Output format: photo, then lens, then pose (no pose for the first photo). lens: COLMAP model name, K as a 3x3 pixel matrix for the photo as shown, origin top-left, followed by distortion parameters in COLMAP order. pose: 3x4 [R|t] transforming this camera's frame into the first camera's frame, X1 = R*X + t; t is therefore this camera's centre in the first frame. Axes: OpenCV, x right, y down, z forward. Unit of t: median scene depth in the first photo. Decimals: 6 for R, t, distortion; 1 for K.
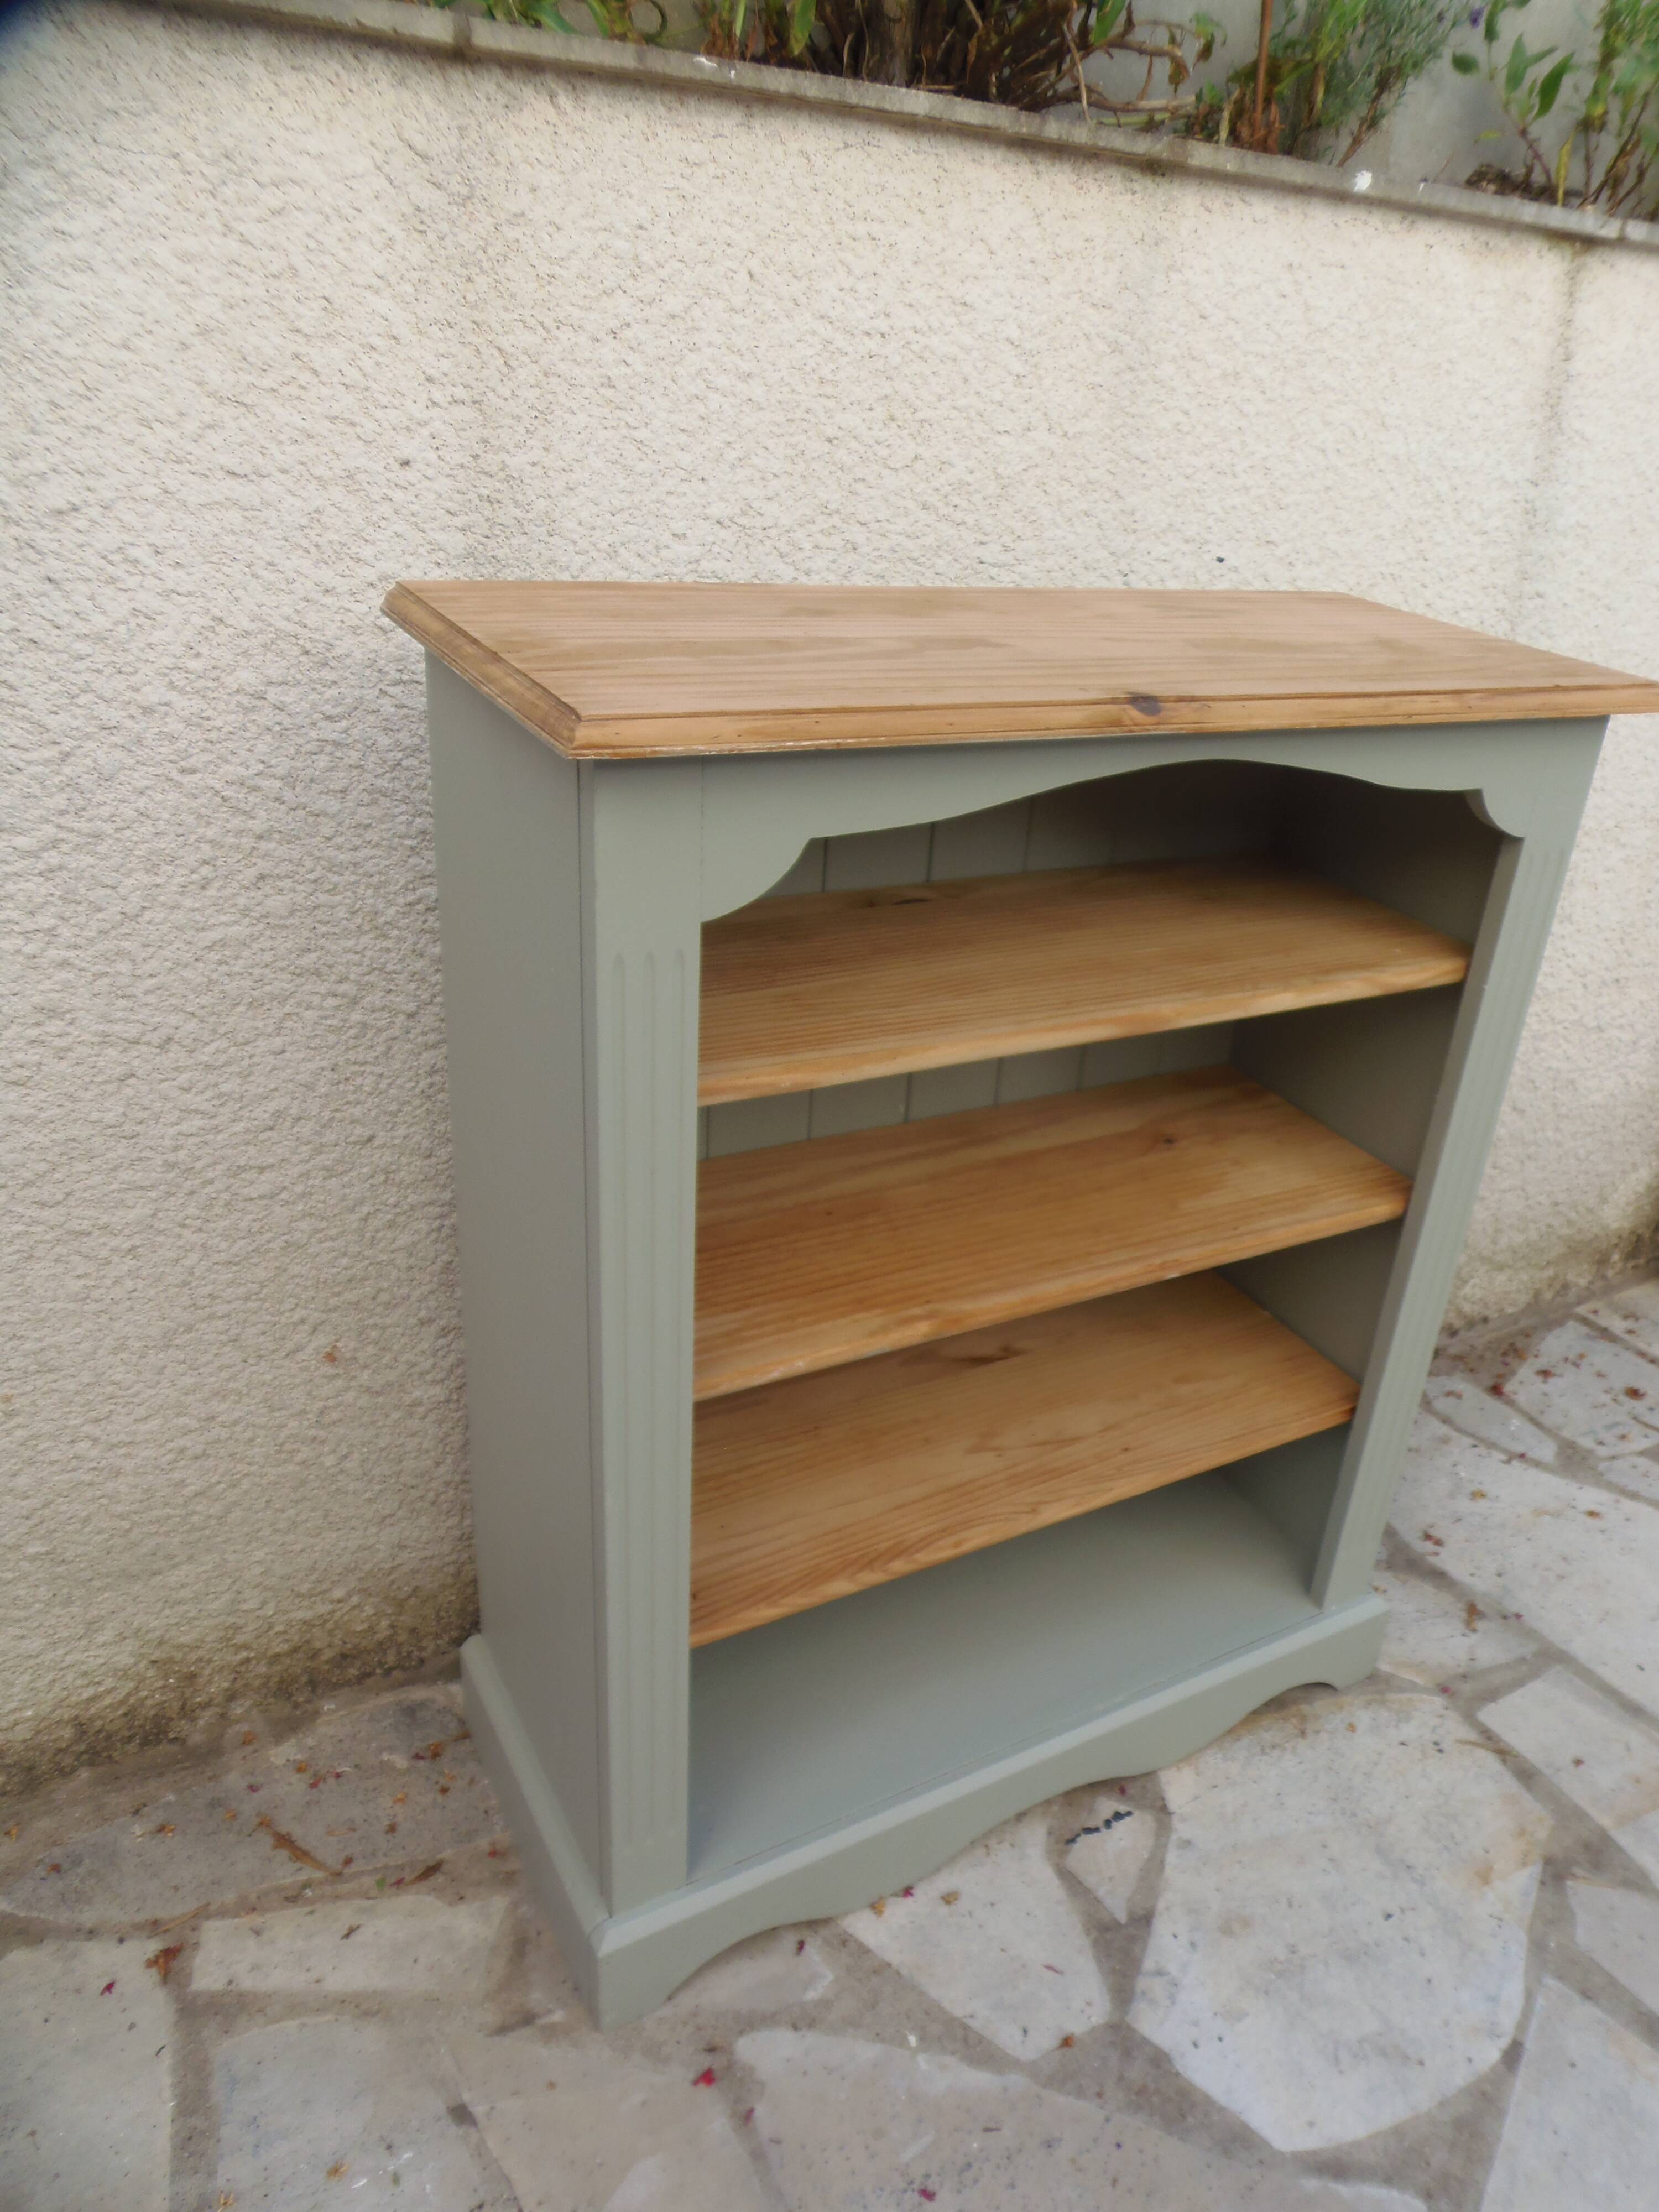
lens RADIAL K [[1649.0, 0, 977.9], [0, 1649.0, 1171.7], [0, 0, 1]] dist [-0.043727, -0.000272]
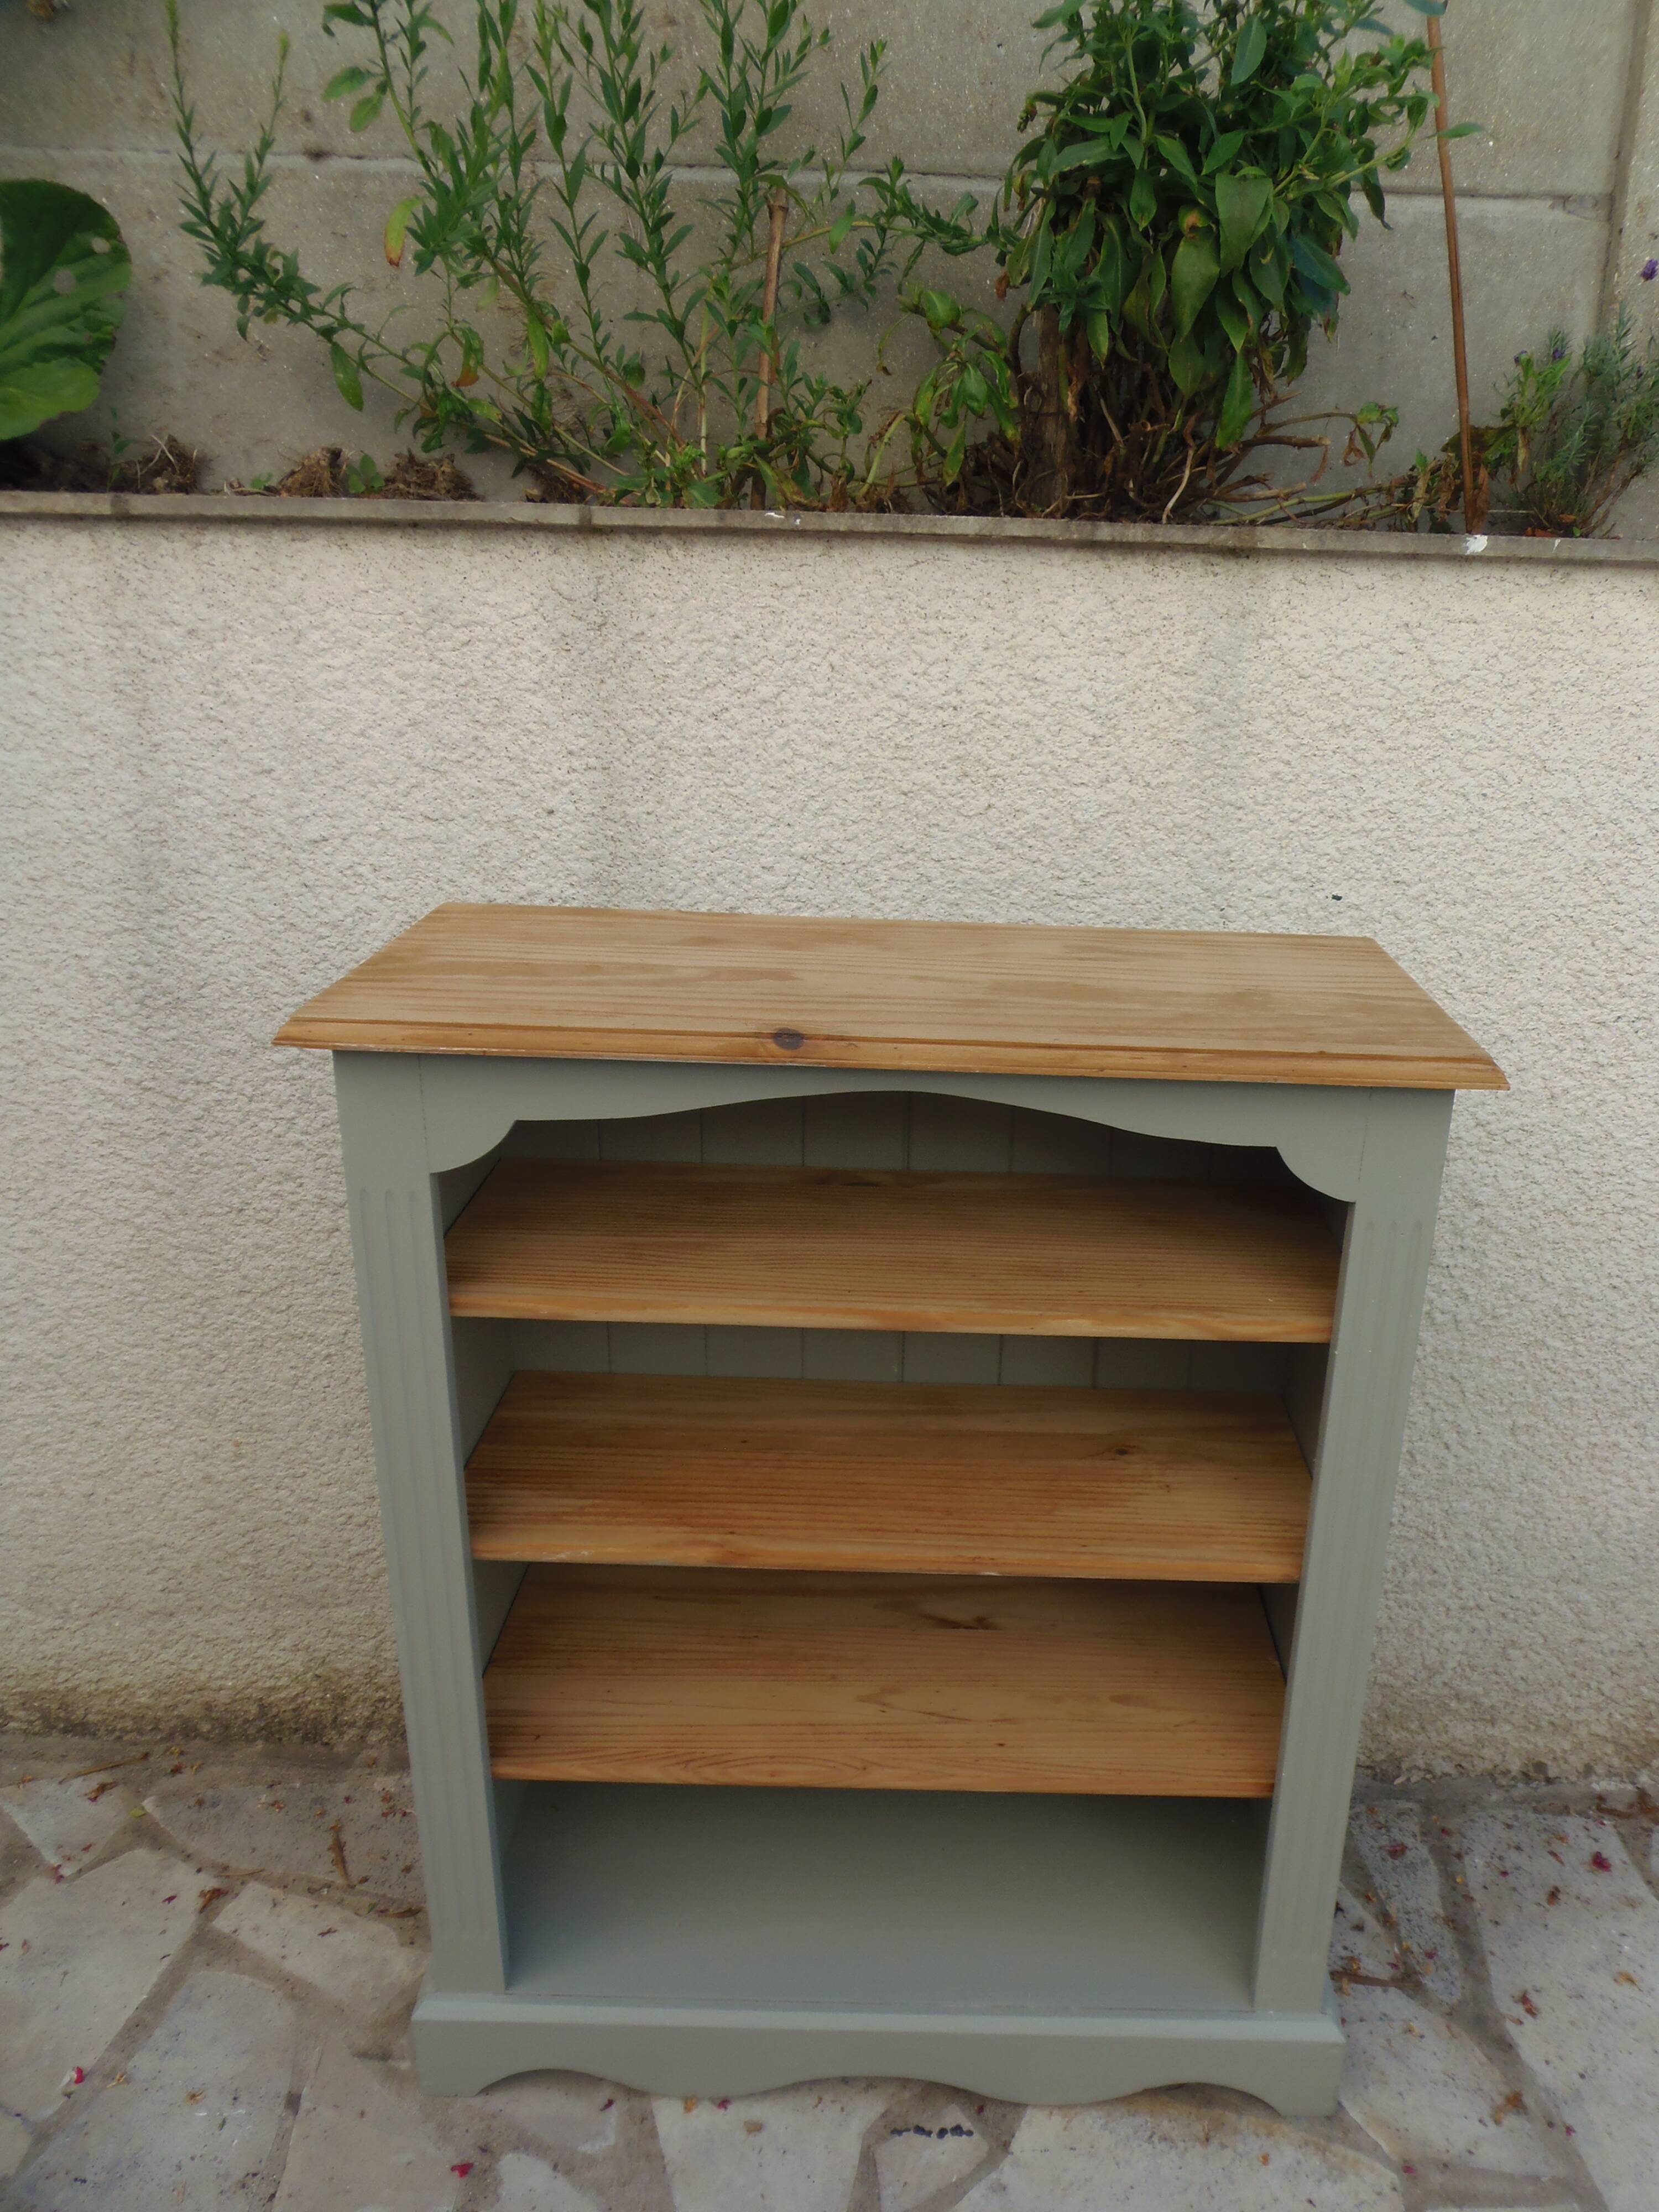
lens RADIAL K [[1597.4, 0, 962.9], [0, 1597.4, 1121.8], [0, 0, 1]] dist [-0.003047, -0.079042]
pose [[0.852012, 0.113605, -0.511048, 0.594014], [-0.202162, 0.971848, -0.121001, -0.089253], [0.482915, 0.206409, 0.850993, 0.088860]]
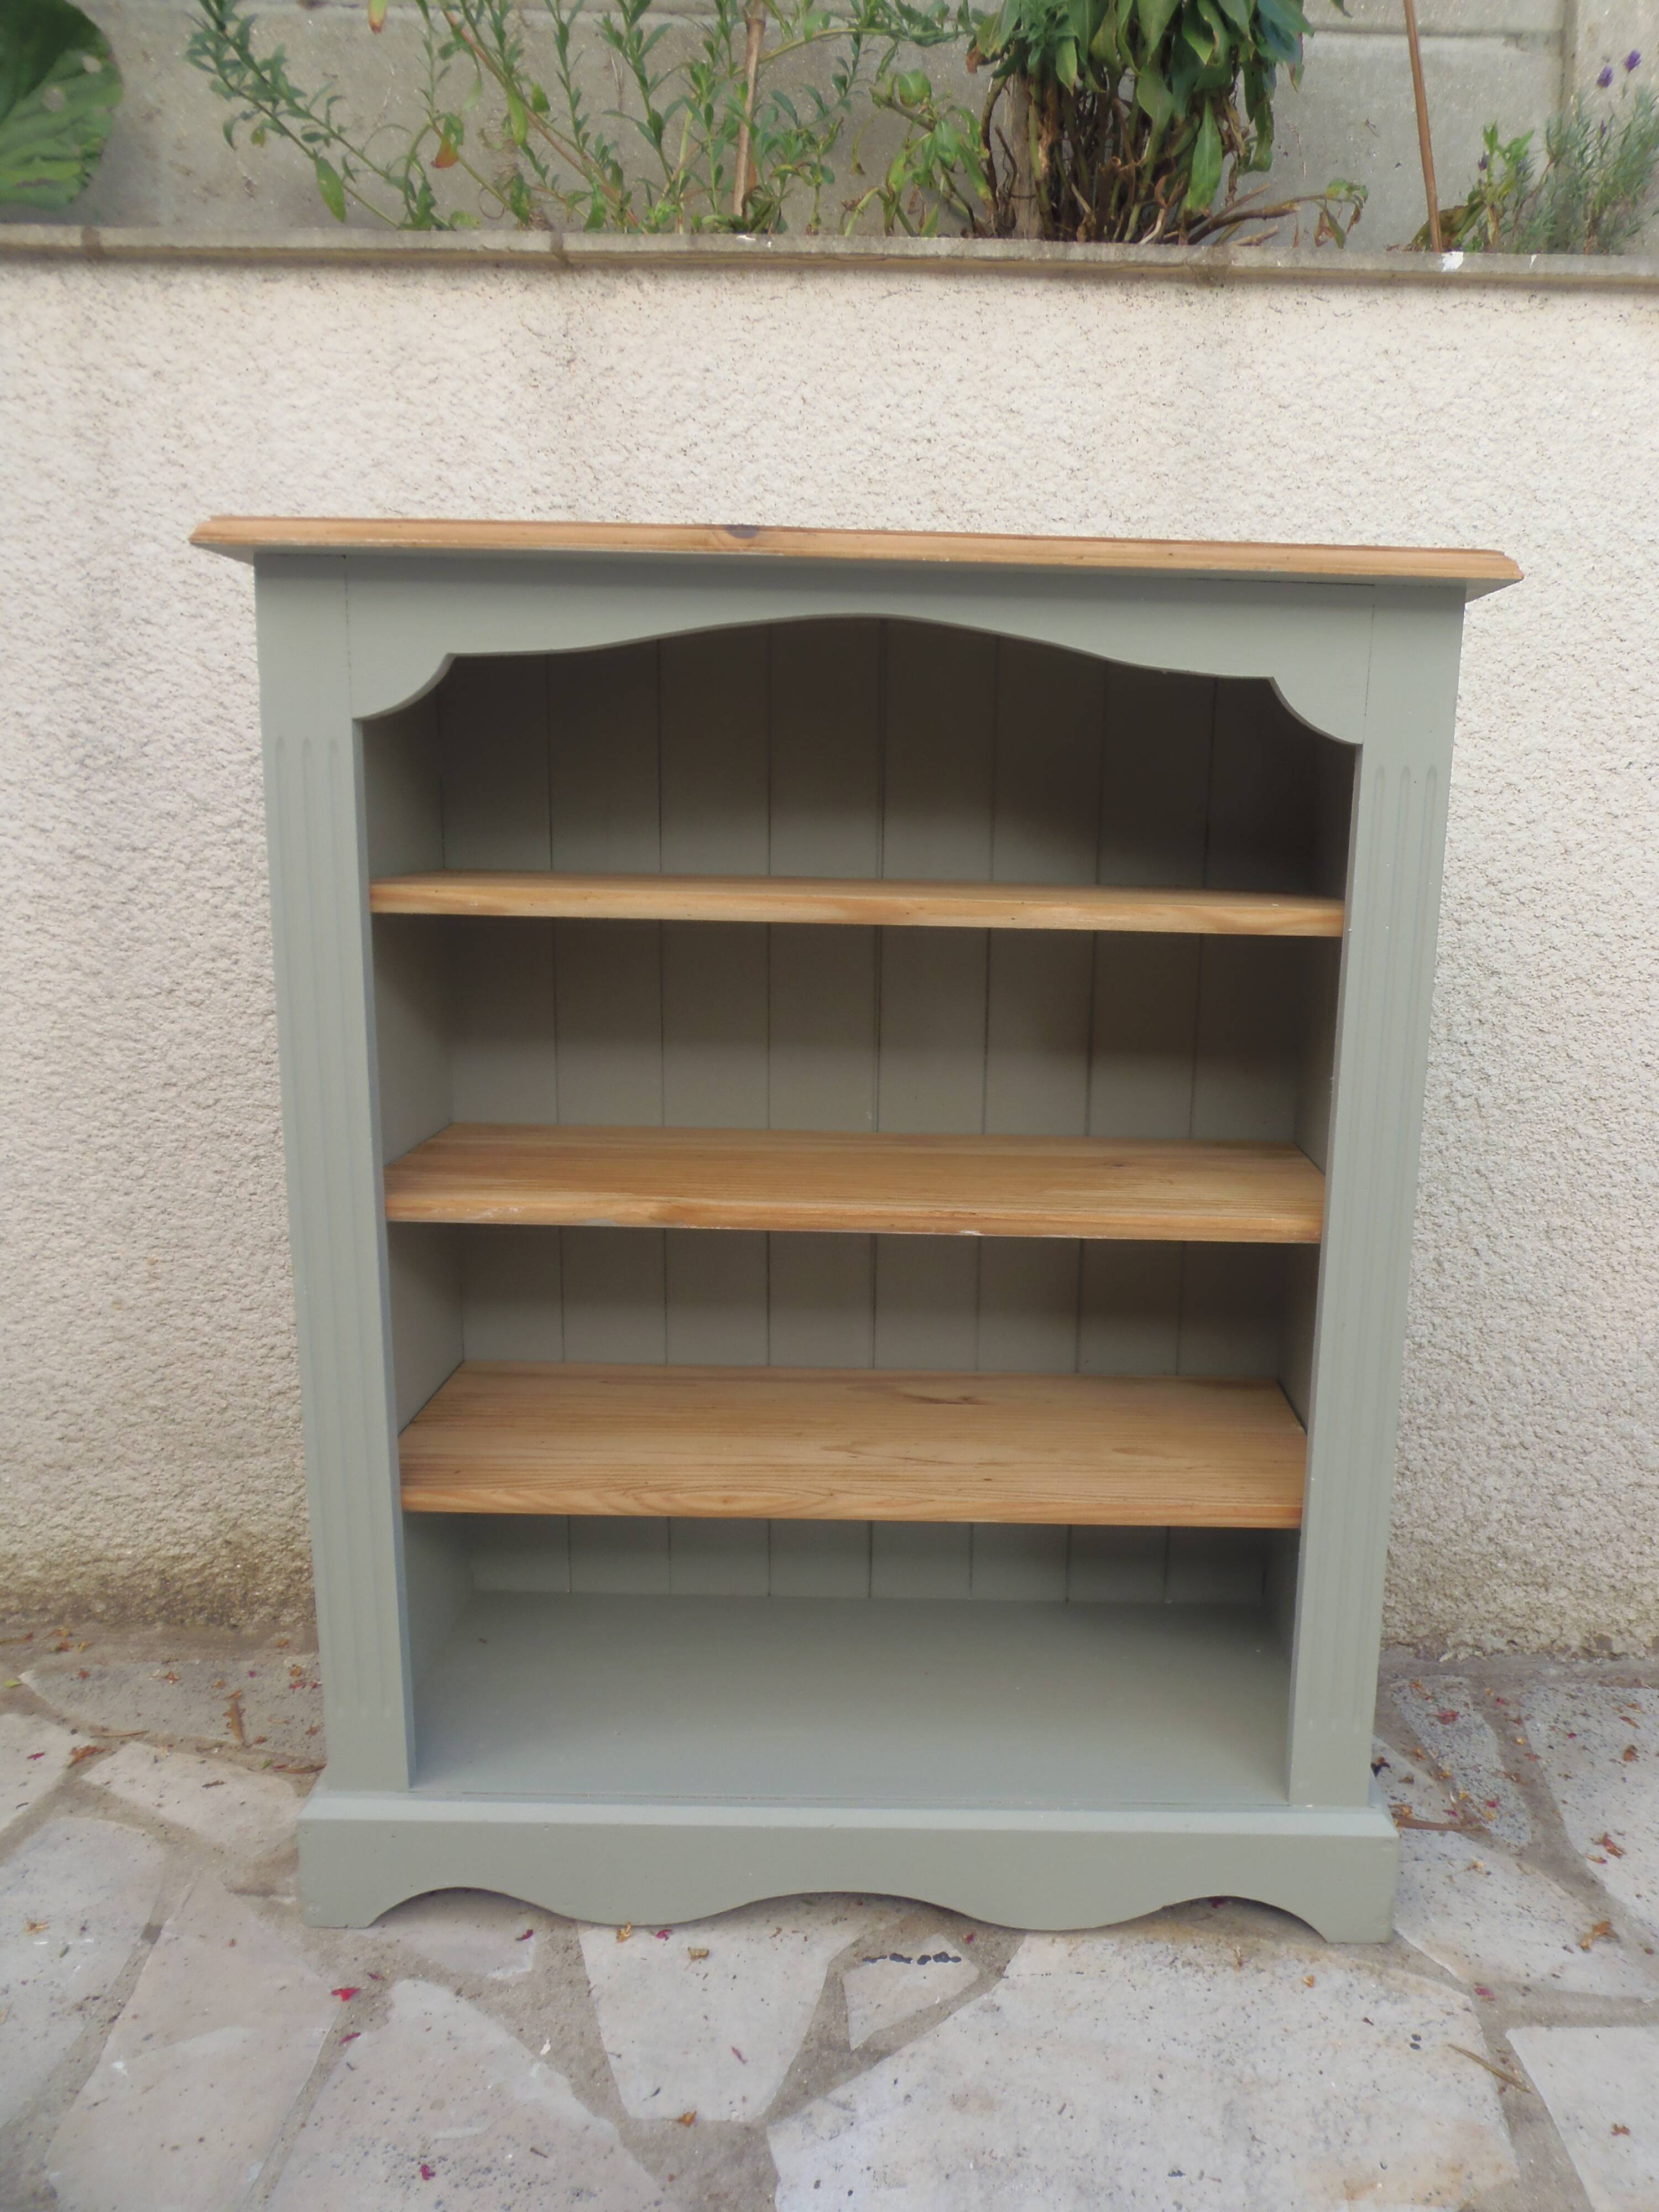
lens RADIAL K [[1634.8, 0, 965.4], [0, 1634.8, 1121.9], [0, 0, 1]] dist [-0.011829, -0.067464]
pose [[0.853198, 0.028980, -0.520782, 0.601325], [-0.191880, 0.945877, -0.261722, 0.247342], [0.485011, 0.323228, 0.812581, 0.245126]]
